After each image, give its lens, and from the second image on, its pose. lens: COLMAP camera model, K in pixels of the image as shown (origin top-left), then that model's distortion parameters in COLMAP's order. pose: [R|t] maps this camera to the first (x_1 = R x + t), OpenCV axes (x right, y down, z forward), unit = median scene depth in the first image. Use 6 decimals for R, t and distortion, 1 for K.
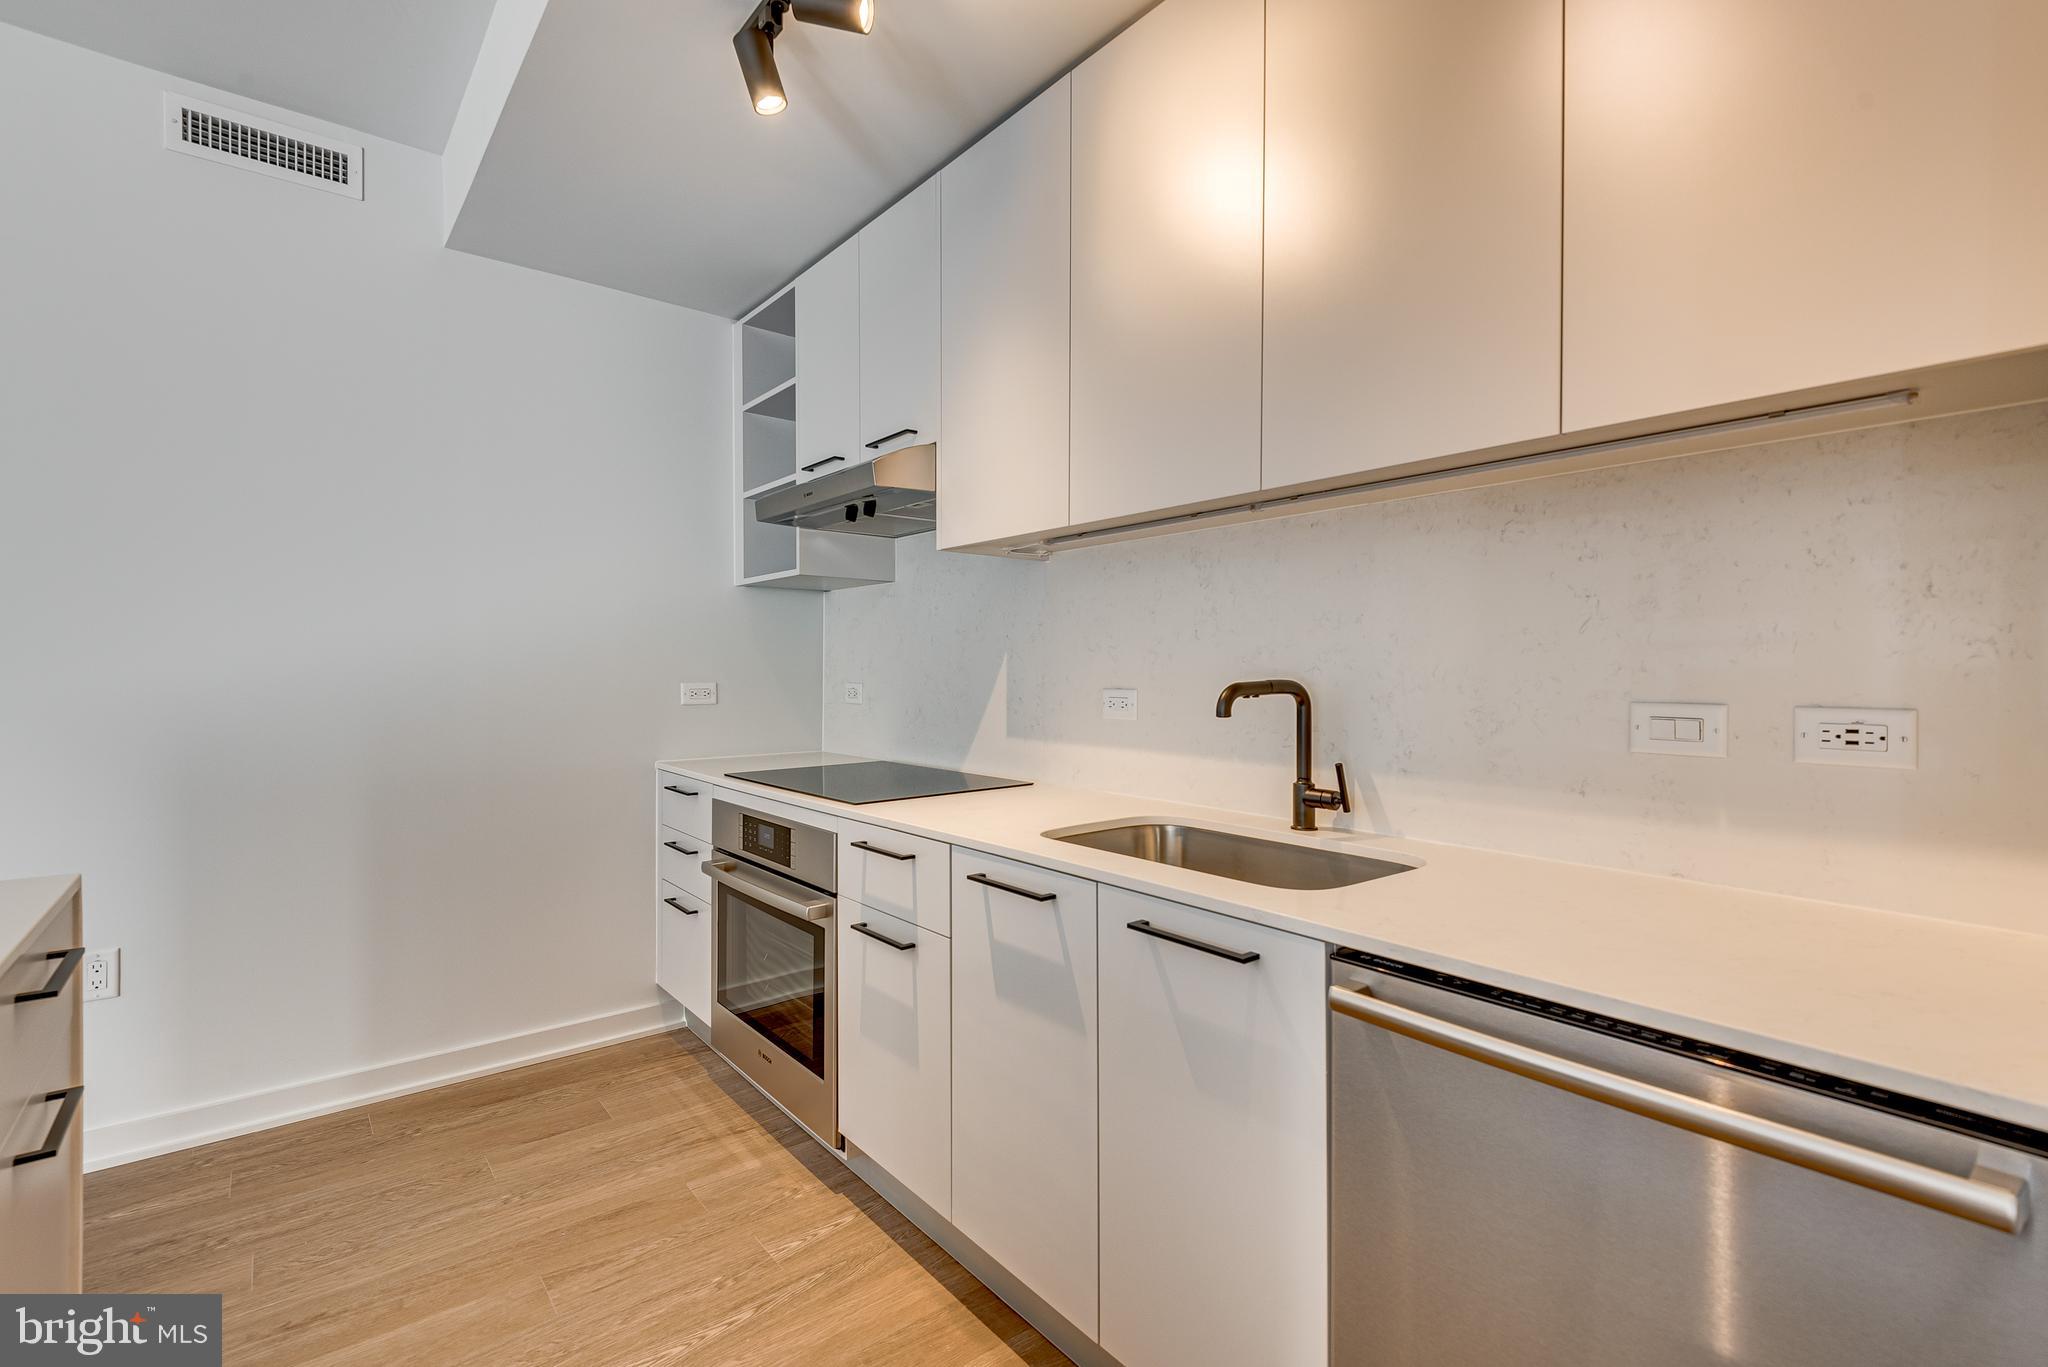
lens RADIAL K [[925.1, 0, 1023.5], [0, 925.1, 674.0], [0, 0, 1]] dist [-0.003102, -0.000377]
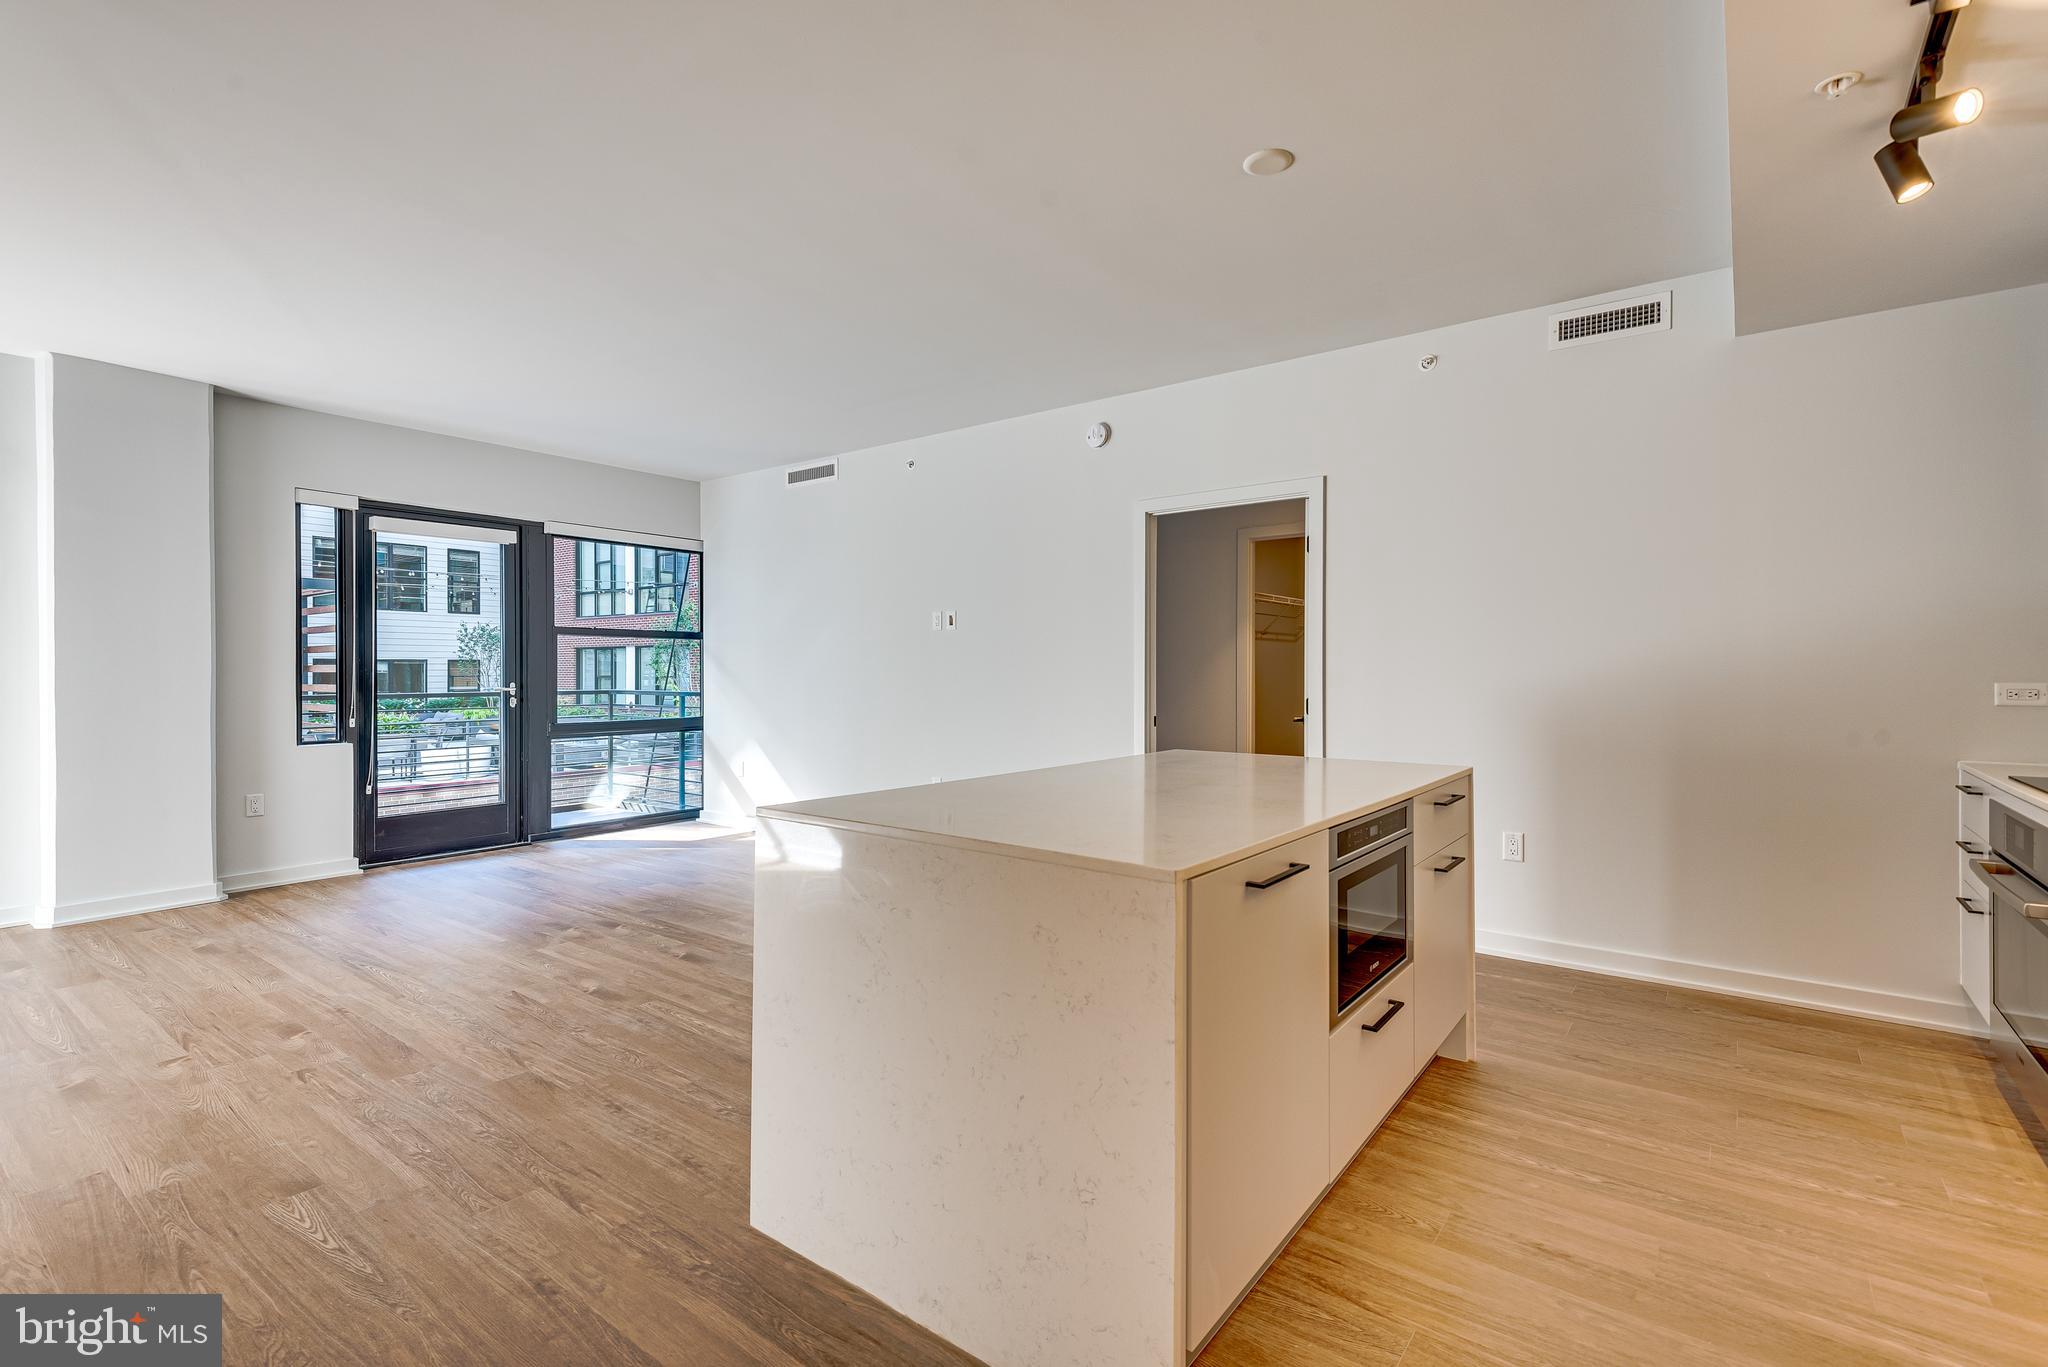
lens RADIAL K [[939.7, 0, 1032.3], [0, 939.7, 674.6], [0, 0, 1]] dist [0.044136, -0.020665]
pose [[0.239786, 0.002498, -0.970822, 0.478590], [-0.002101, 0.999996, 0.002054, 0.001453], [0.970823, 0.001548, 0.239791, -0.287592]]
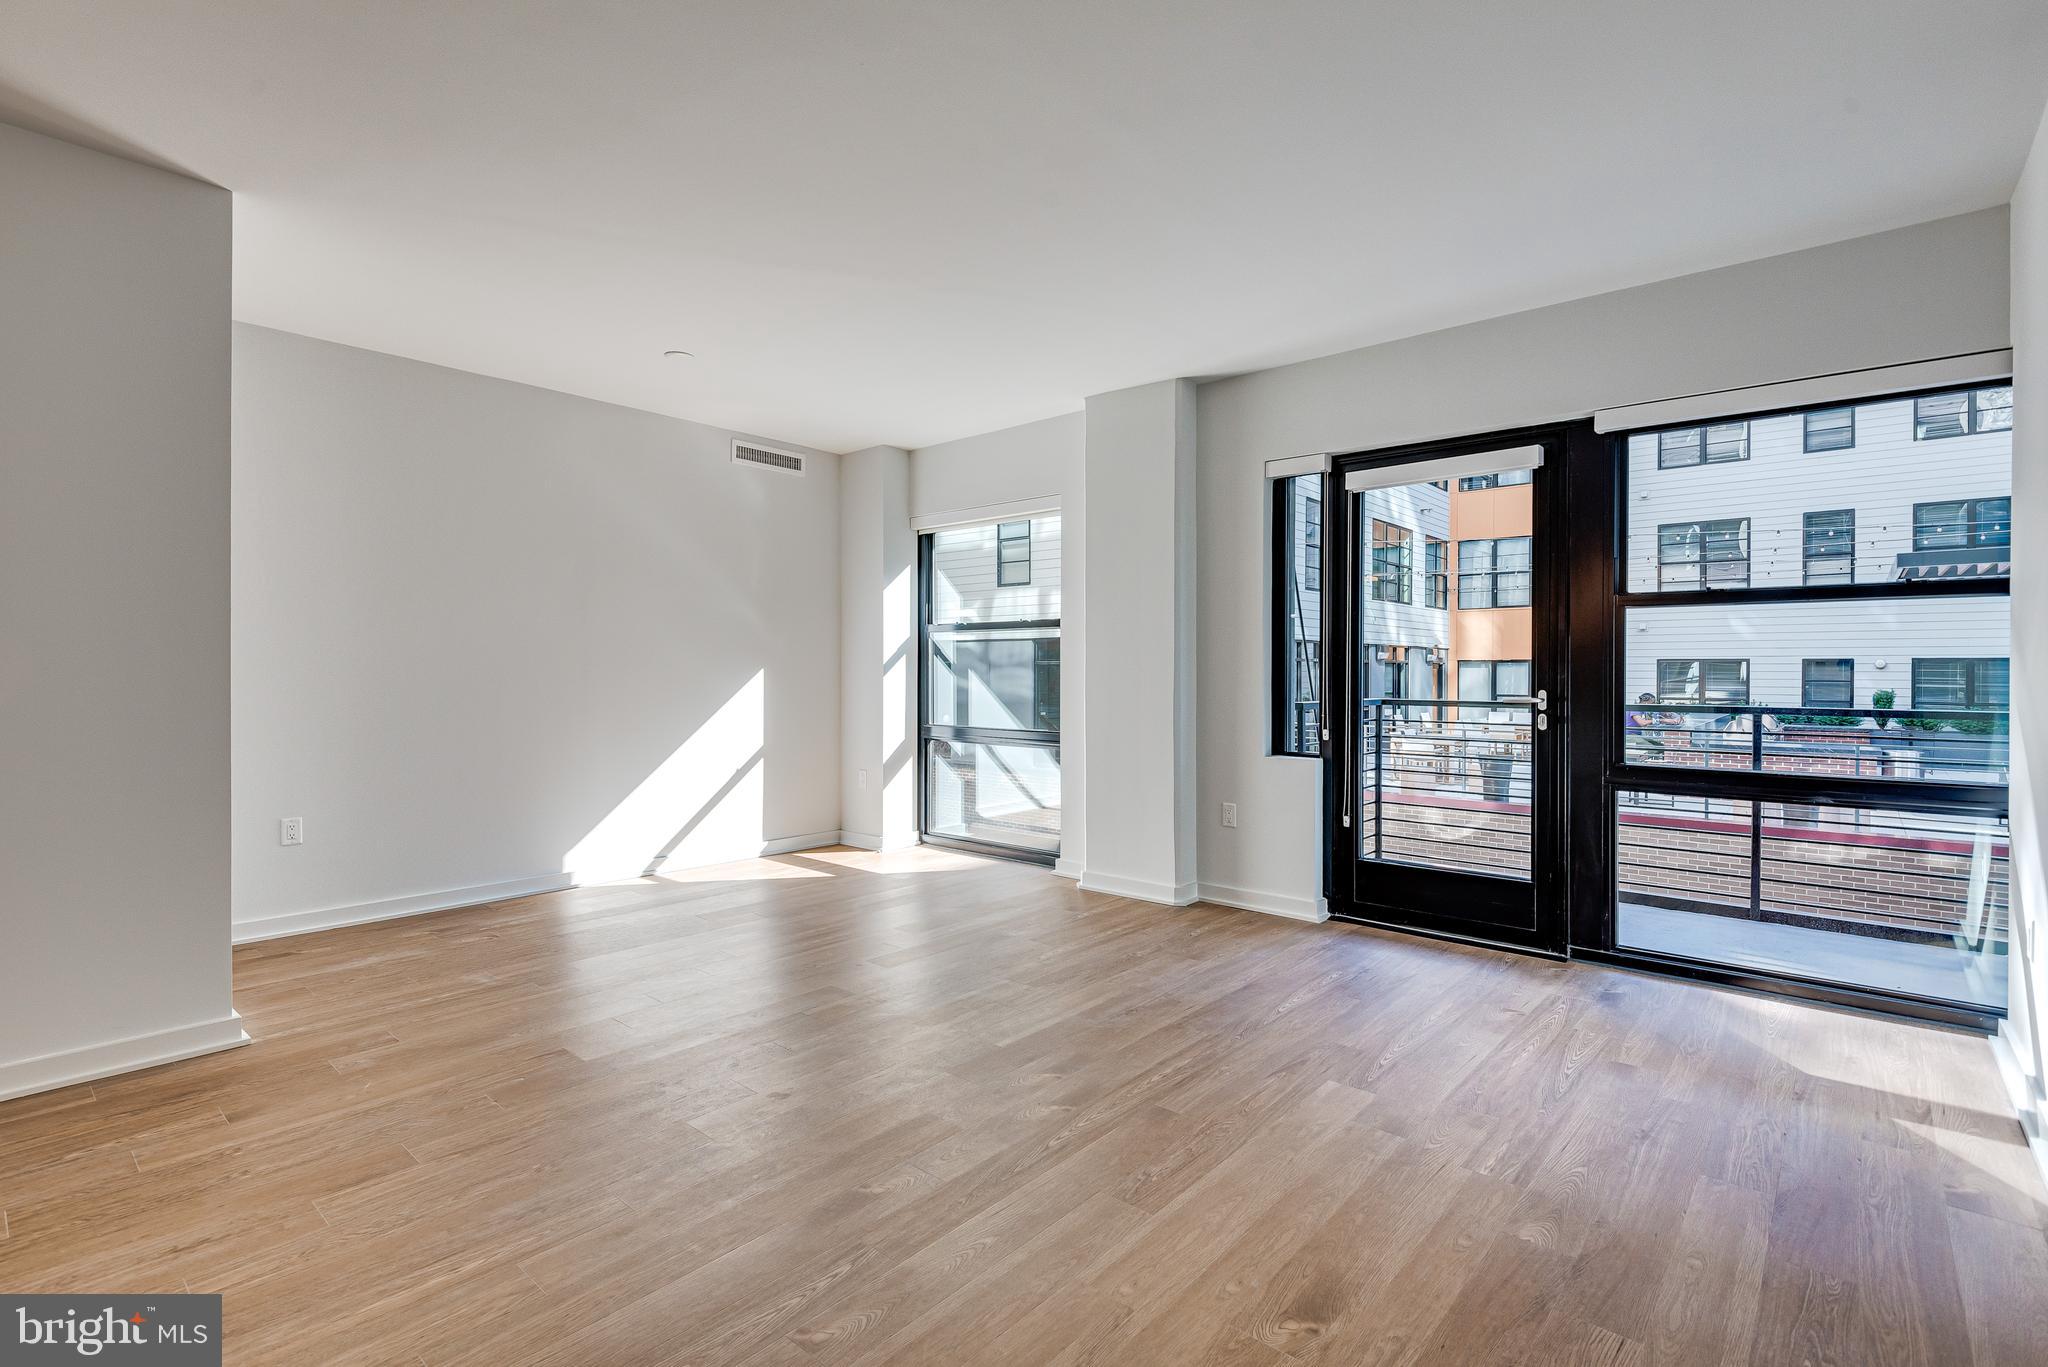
lens RADIAL K [[952.4, 0, 1001.5], [0, 952.4, 686.4], [0, 0, 1]] dist [0.025300, -0.015934]
pose [[-0.988054, -0.000221, -0.154111, -1.324110], [-0.003122, 0.999823, 0.018577, -0.002562], [0.154079, 0.018837, -0.987879, 0.458959]]
